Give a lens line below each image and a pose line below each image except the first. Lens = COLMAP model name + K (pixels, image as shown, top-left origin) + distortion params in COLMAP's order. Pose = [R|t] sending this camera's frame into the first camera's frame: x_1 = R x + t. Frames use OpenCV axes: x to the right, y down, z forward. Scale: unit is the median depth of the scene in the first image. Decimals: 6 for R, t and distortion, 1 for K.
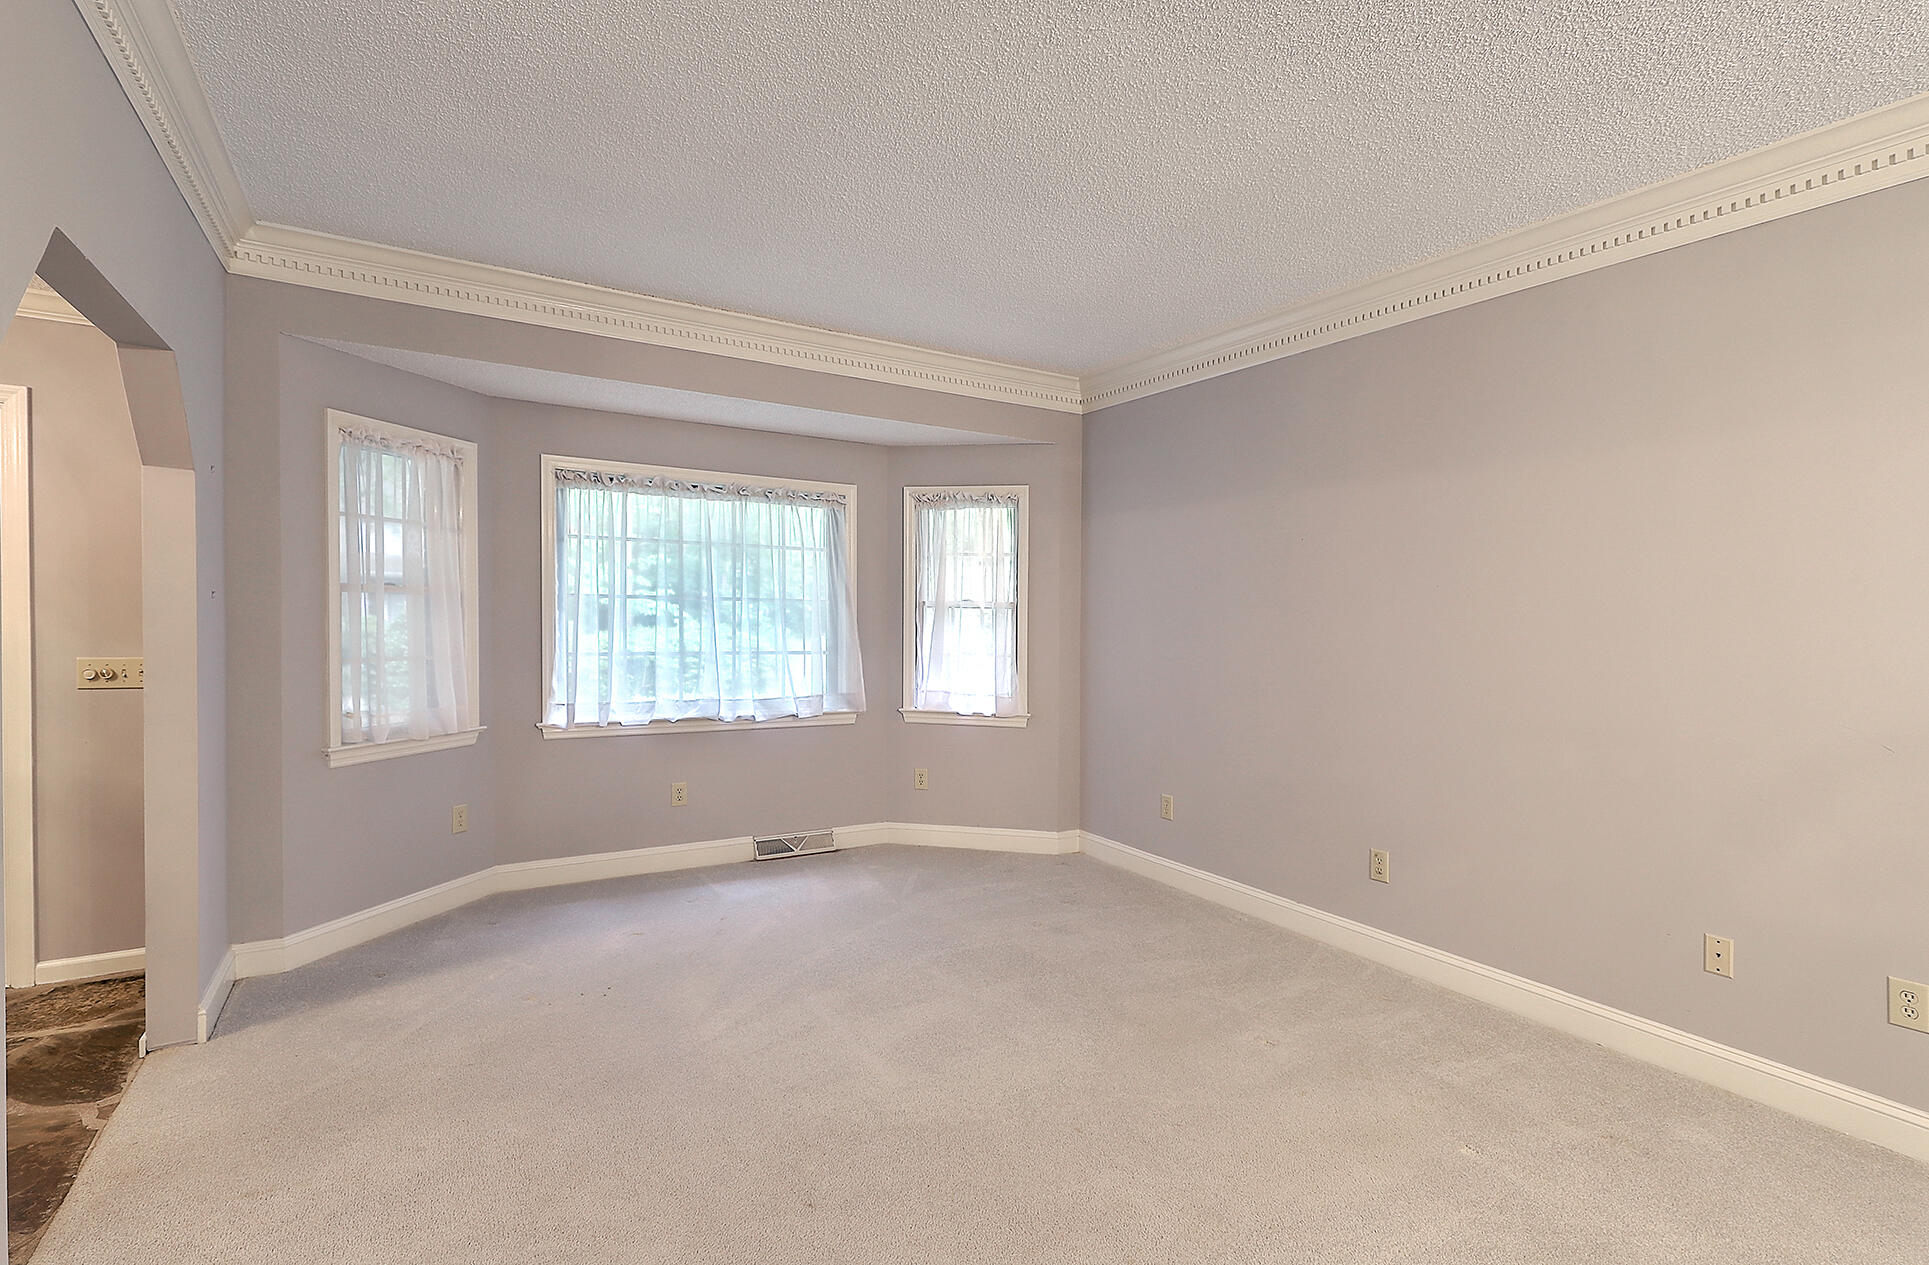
lens RADIAL K [[929.6, 0, 964.7], [0, 929.6, 635.5], [0, 0, 1]] dist [0.001052, -0.000836]
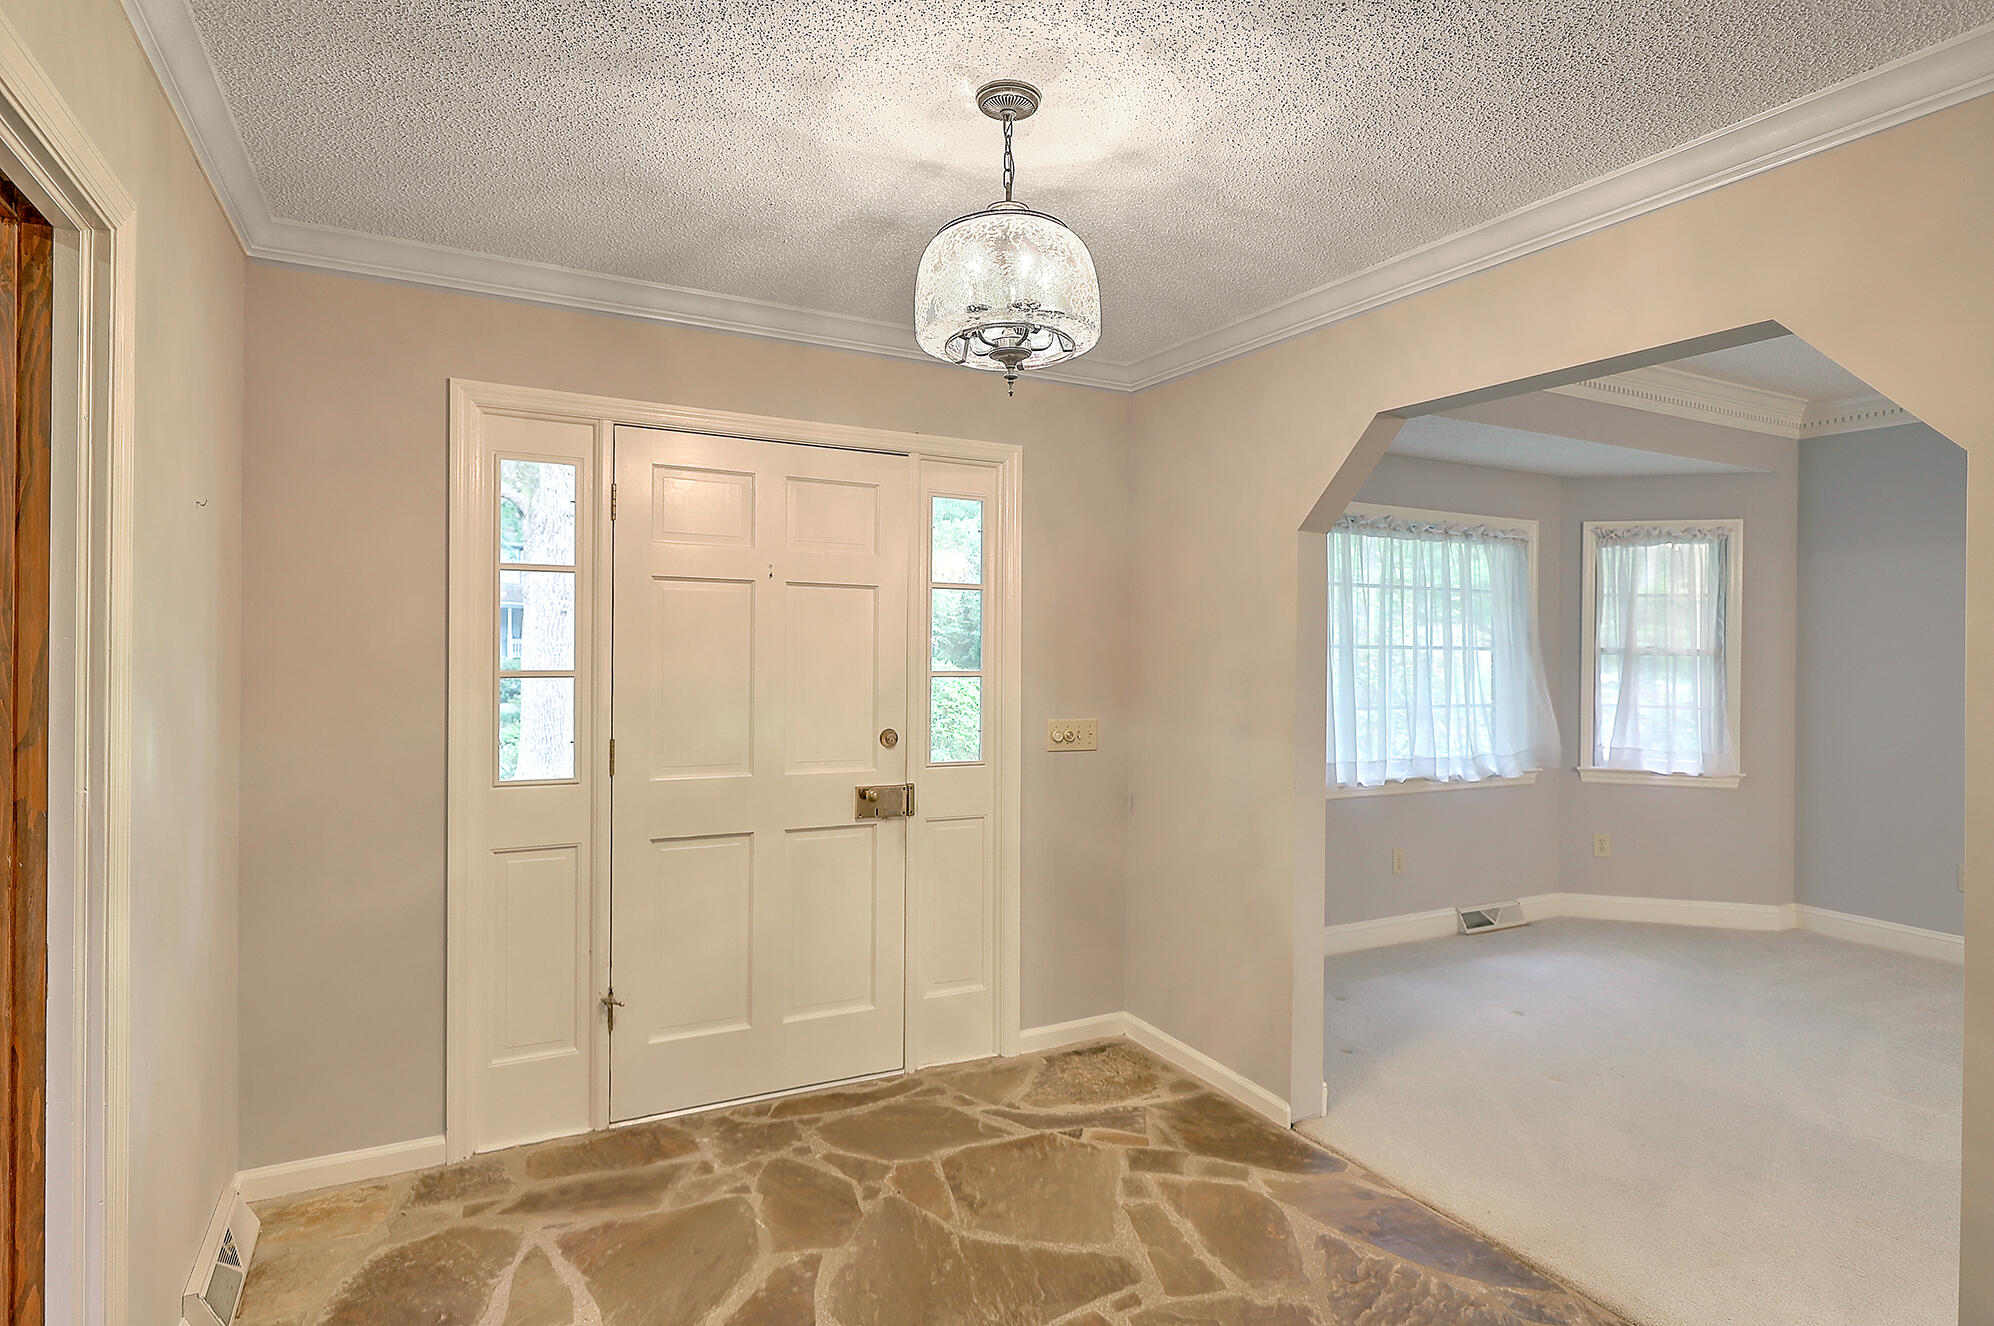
lens RADIAL K [[1091.7, 0, 997.9], [0, 1091.7, 656.2], [0, 0, 1]] dist [-0.000523, -0.000144]
pose [[0.998332, -0.003000, -0.057653, -0.588709], [0.002340, 0.999931, -0.011511, -0.018480], [0.057683, 0.011357, 0.998270, -0.094148]]
